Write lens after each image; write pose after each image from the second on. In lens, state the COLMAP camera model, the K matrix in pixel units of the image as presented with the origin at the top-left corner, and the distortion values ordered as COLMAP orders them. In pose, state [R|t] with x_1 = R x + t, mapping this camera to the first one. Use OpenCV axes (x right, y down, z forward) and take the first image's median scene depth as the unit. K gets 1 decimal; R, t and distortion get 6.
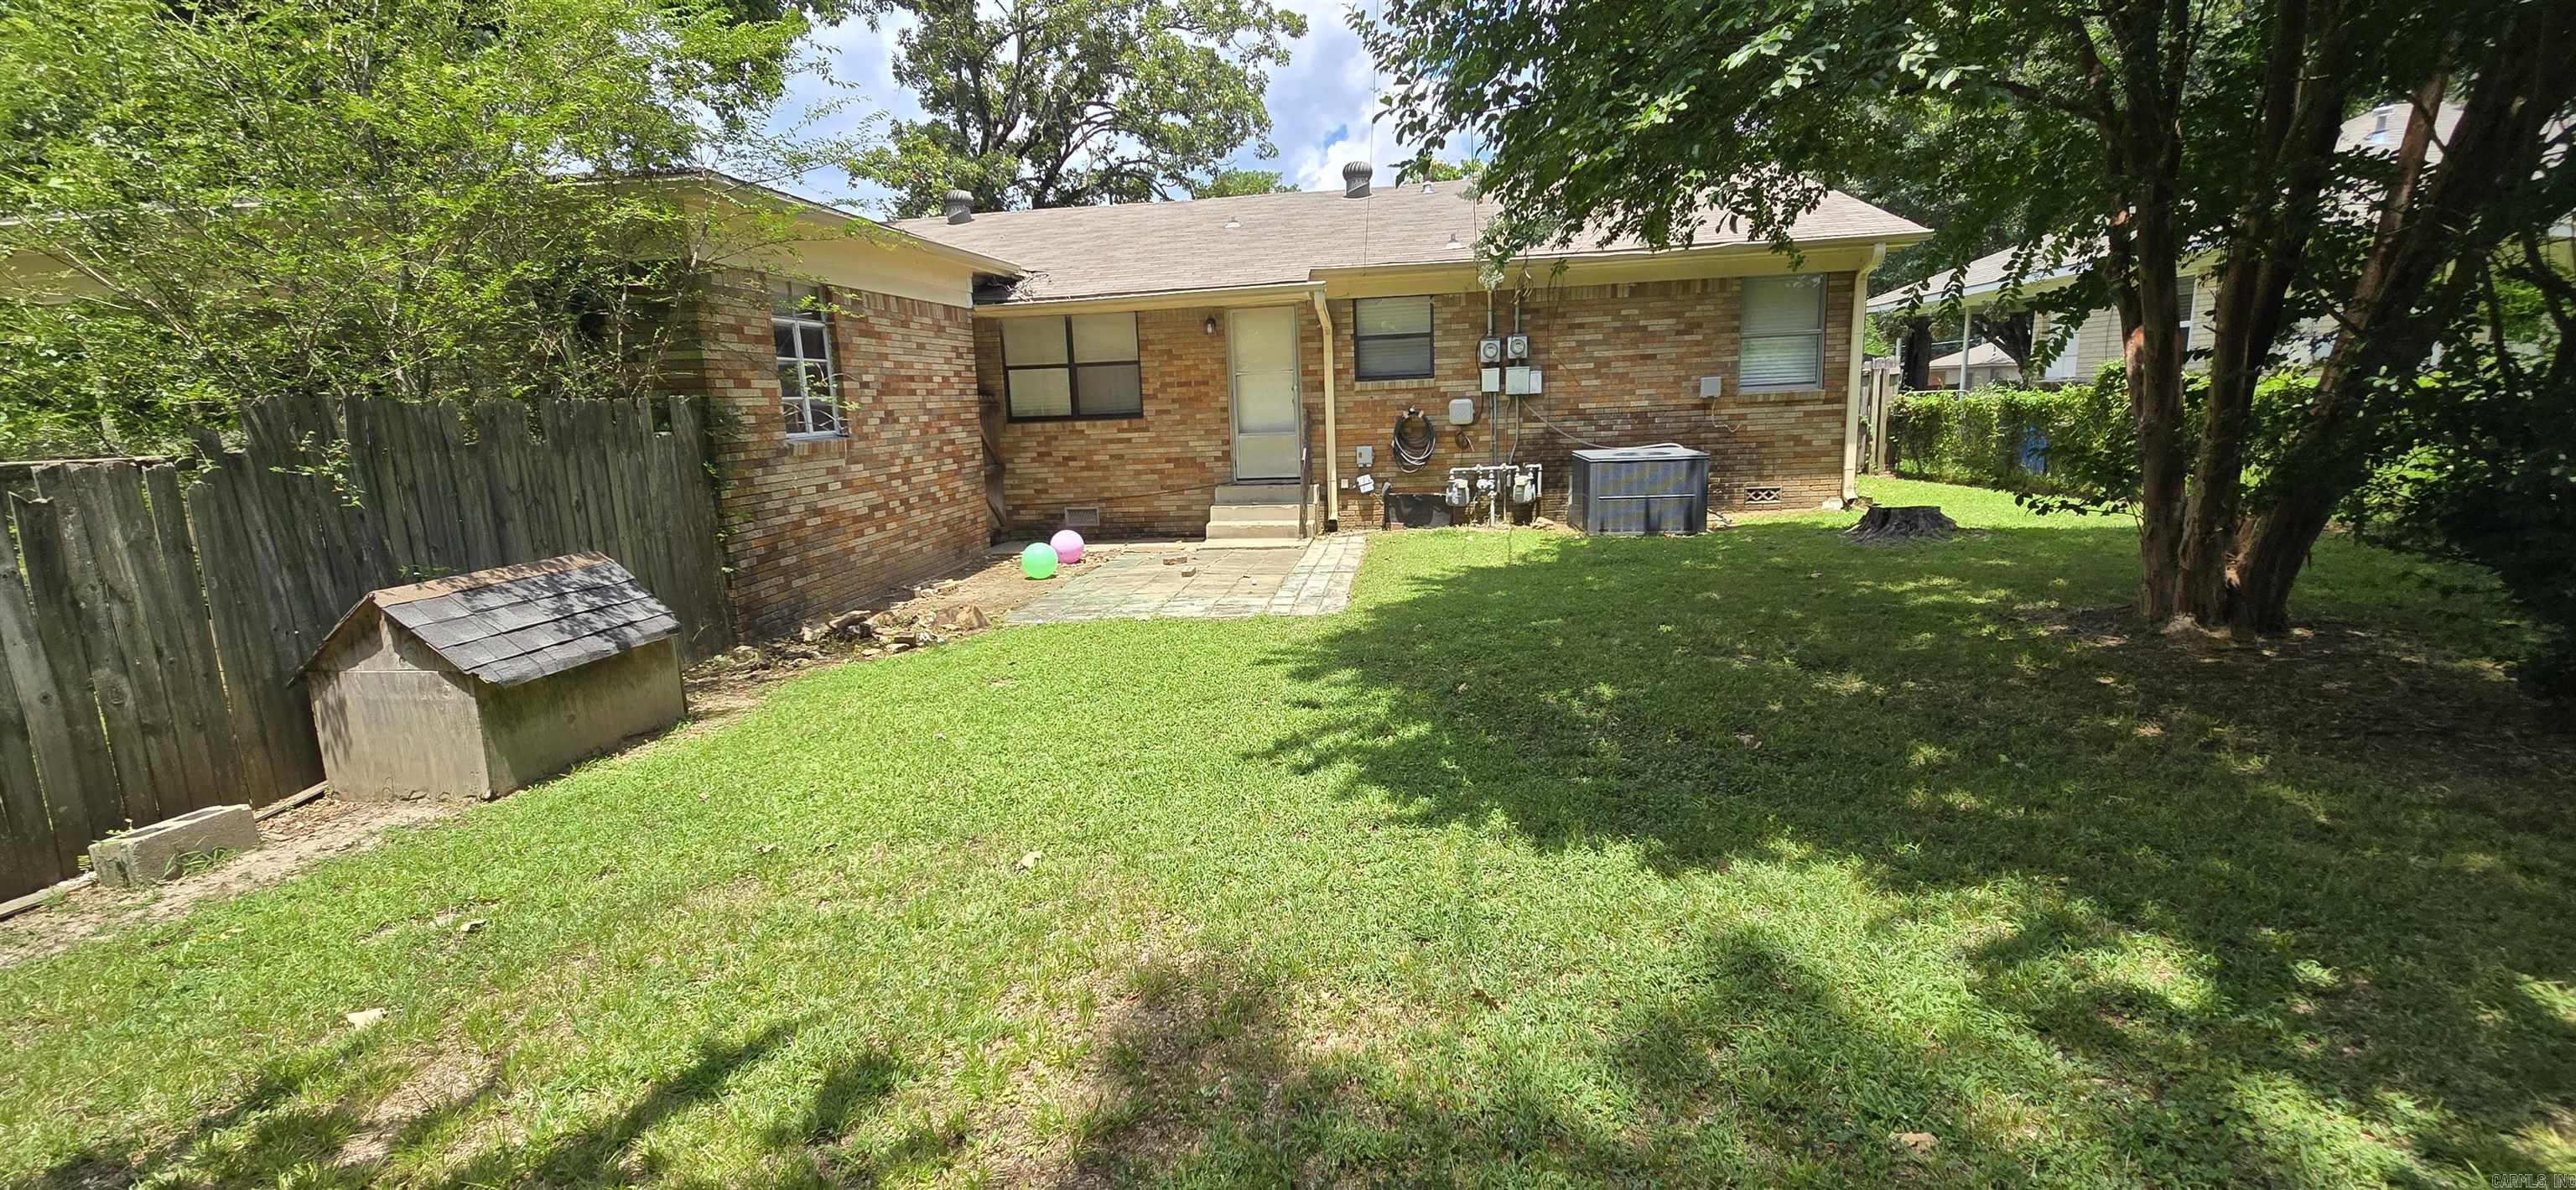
lens RADIAL K [[1038.1, 0, 1289.7], [0, 1038.1, 587.5], [0, 0, 1]] dist [-0.002536, -0.000341]
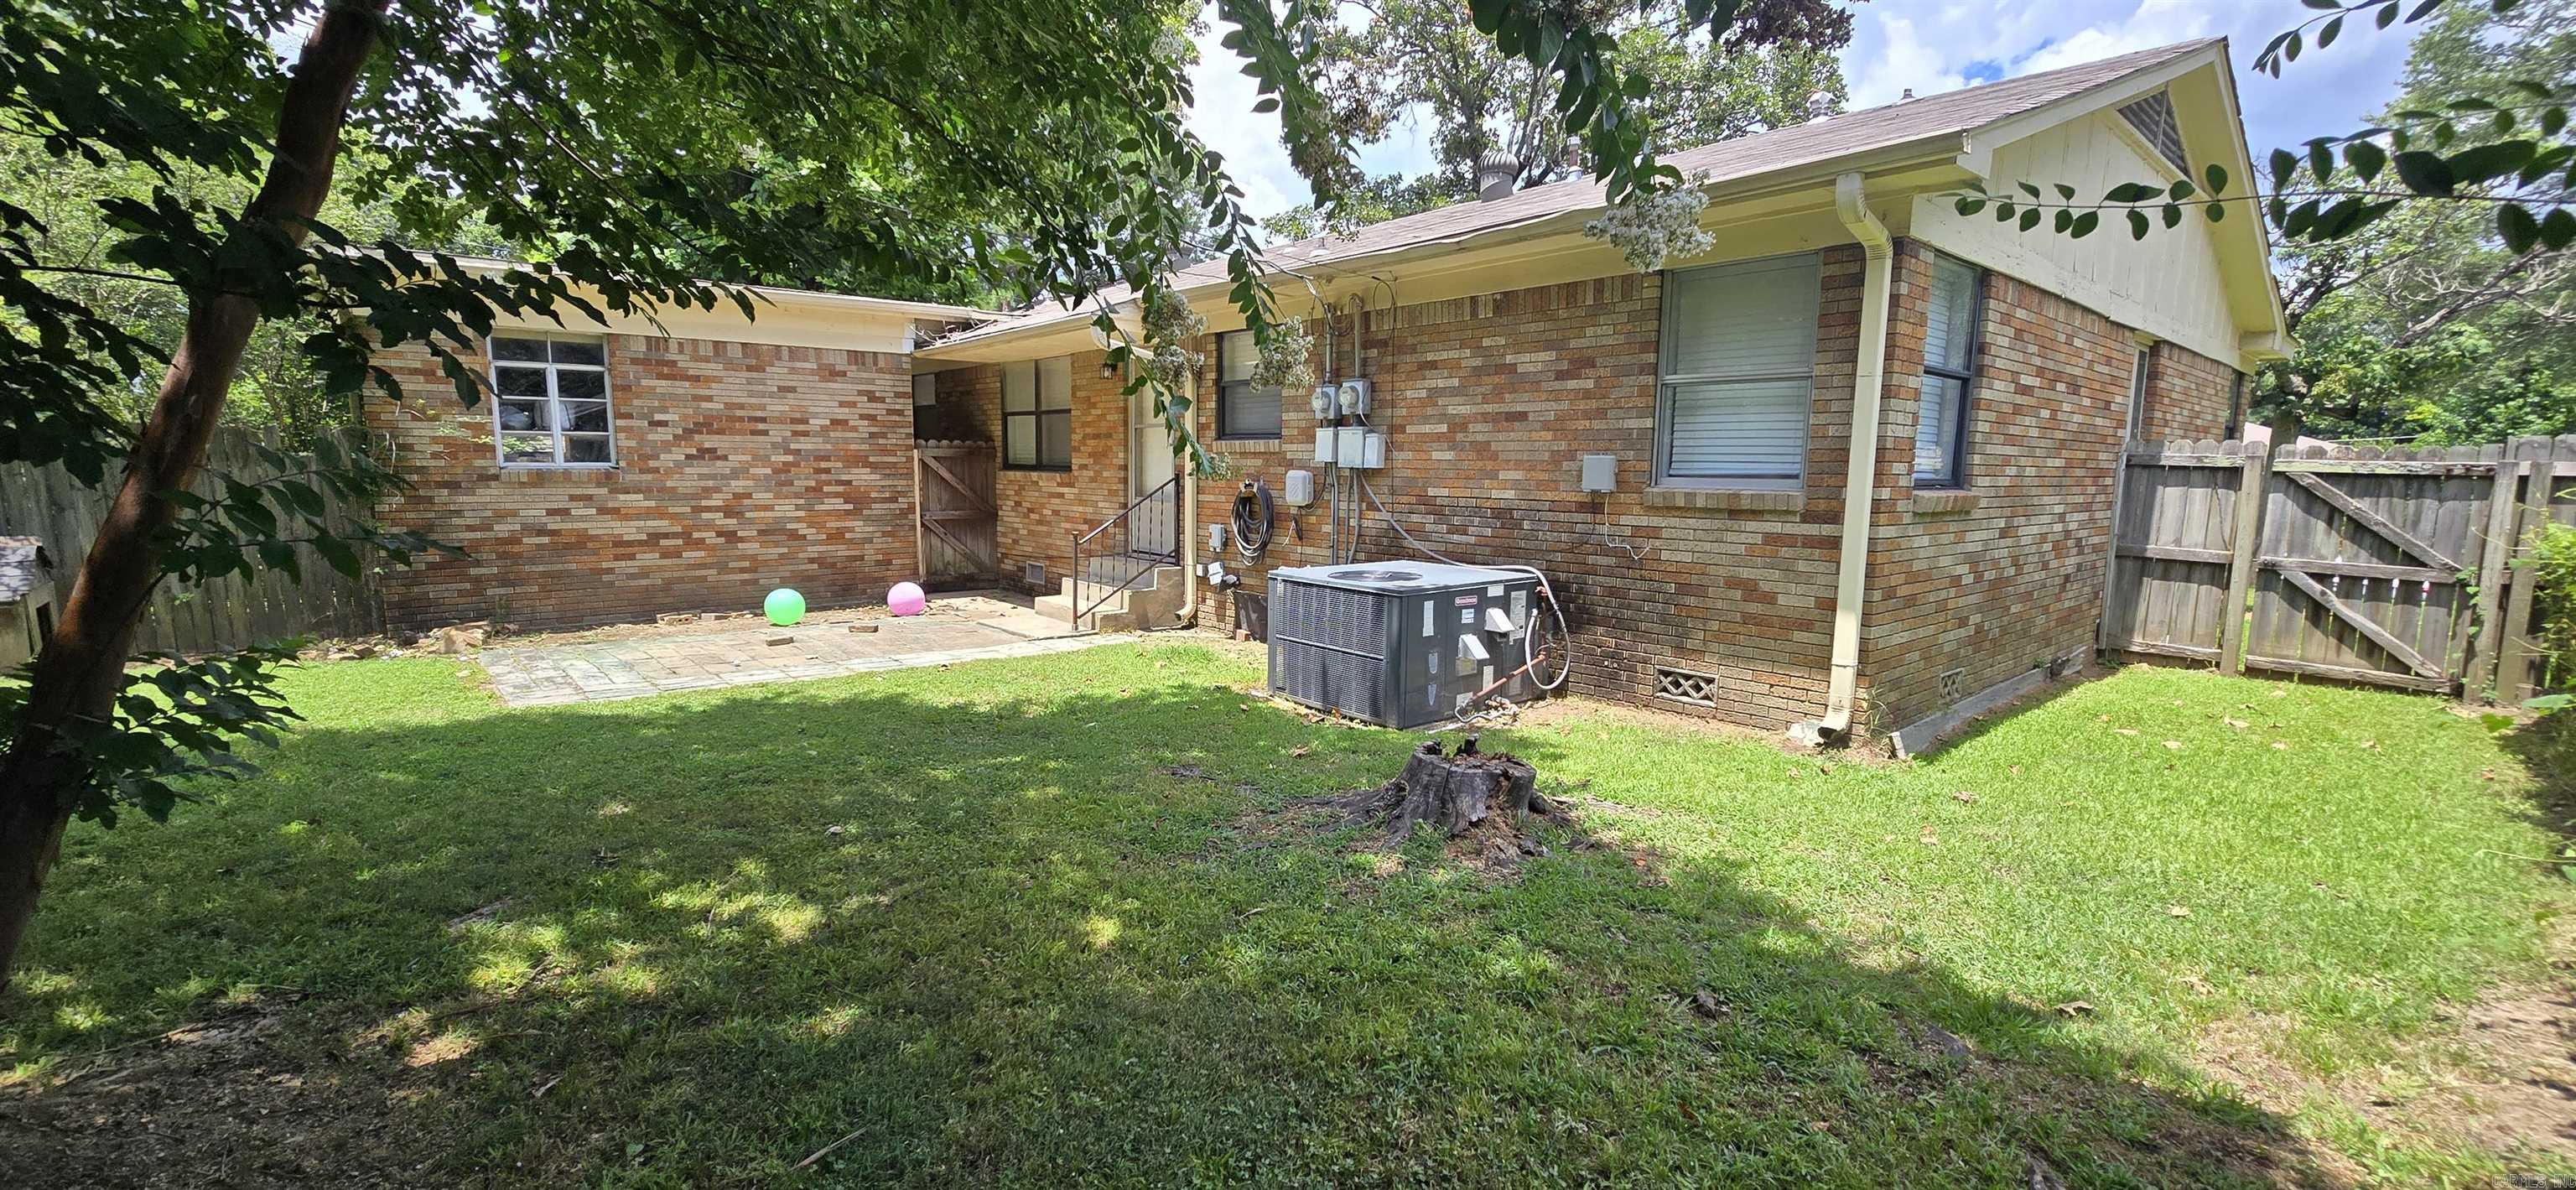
lens RADIAL K [[1038.1, 0, 1287.8], [0, 1038.1, 597.5], [0, 0, 1]] dist [-0.002536, -0.000341]
pose [[0.750544, 0.135411, -0.646798, 0.641333], [-0.160995, 0.986757, 0.019765, -0.111723], [0.640909, 0.089297, 0.762405, 0.477303]]
